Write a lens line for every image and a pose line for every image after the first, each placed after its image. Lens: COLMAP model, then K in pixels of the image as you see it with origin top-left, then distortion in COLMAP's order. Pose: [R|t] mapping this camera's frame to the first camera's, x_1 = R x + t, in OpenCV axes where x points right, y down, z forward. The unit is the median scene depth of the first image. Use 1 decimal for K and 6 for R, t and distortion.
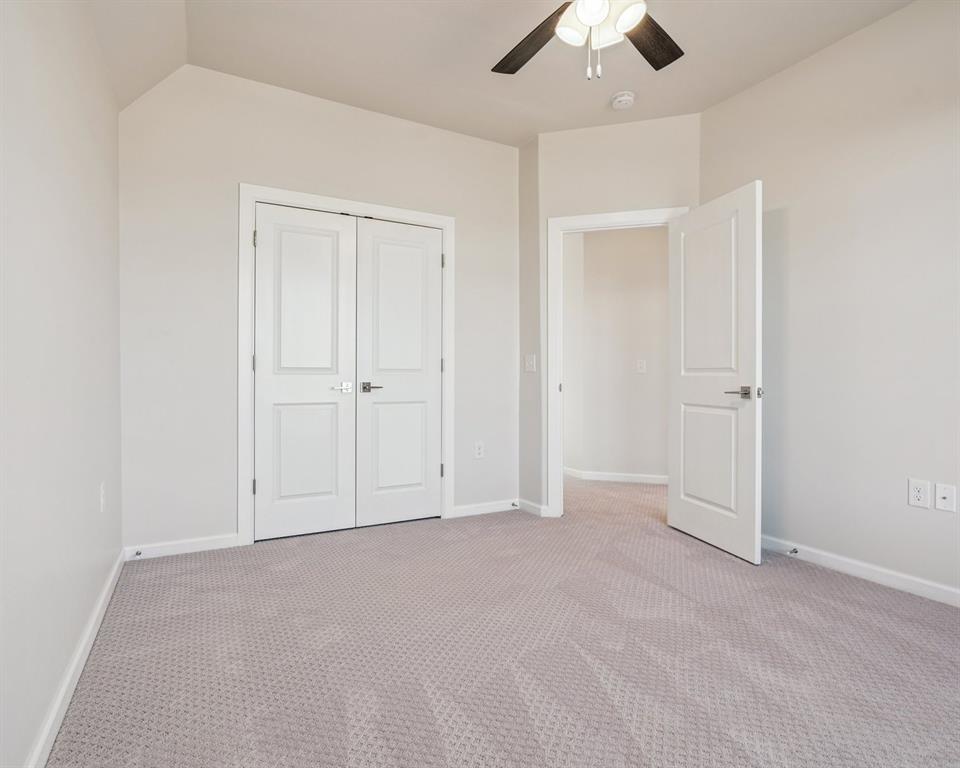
lens RADIAL K [[516.3, 0, 459.9], [0, 516.3, 379.9], [0, 0, 1]] dist [0.001101, 0.001067]
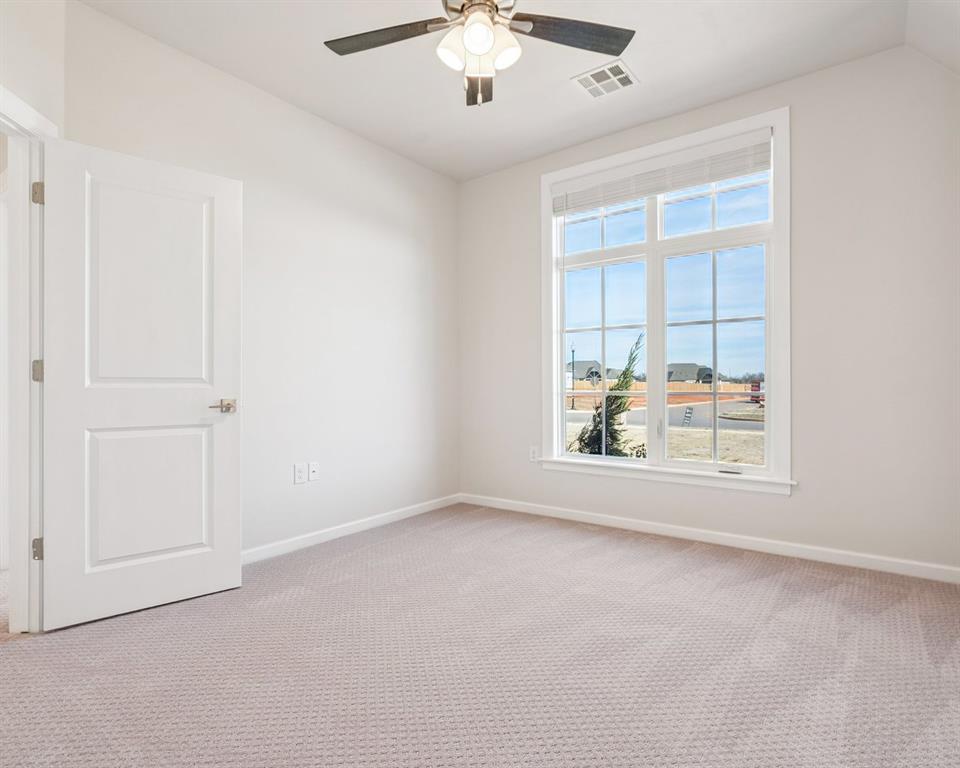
lens RADIAL K [[516.3, 0, 459.9], [0, 516.3, 379.9], [0, 0, 1]] dist [0.001101, 0.001067]
pose [[-0.408717, -0.000046, 0.912661, -0.426593], [-0.001248, 0.999999, -0.000508, -0.020625], [-0.912660, -0.001347, -0.408717, 0.960407]]
